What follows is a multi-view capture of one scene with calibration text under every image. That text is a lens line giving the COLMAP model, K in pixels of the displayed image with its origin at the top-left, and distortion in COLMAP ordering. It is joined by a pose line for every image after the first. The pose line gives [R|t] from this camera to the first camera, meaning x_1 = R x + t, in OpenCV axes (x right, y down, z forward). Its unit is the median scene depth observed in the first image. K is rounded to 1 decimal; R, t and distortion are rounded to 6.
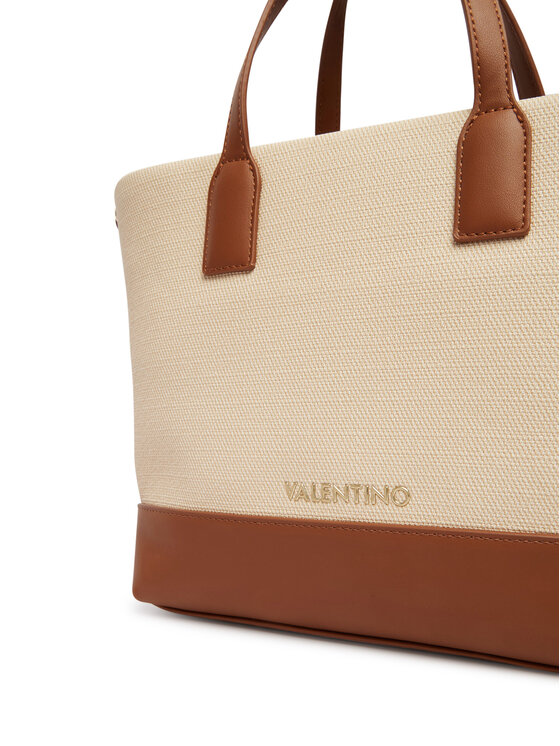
lens RADIAL K [[498.0, 0, 280.0], [0, 498.0, 371.0], [0, 0, 1]] dist [0.001669, 0.000013]
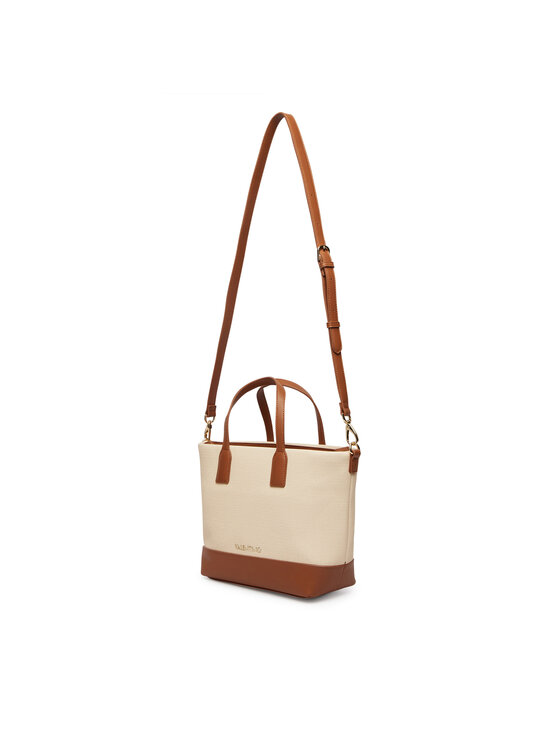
lens RADIAL K [[901.8, 0, 279.7], [0, 901.8, 373.6], [0, 0, 1]] dist [-0.011048, 0.000000]
pose [[0.936286, 0.002286, -0.351232, 2.482119], [0.018973, 0.998190, 0.057075, -1.315785], [0.350727, -0.060103, 0.934547, -4.700262]]
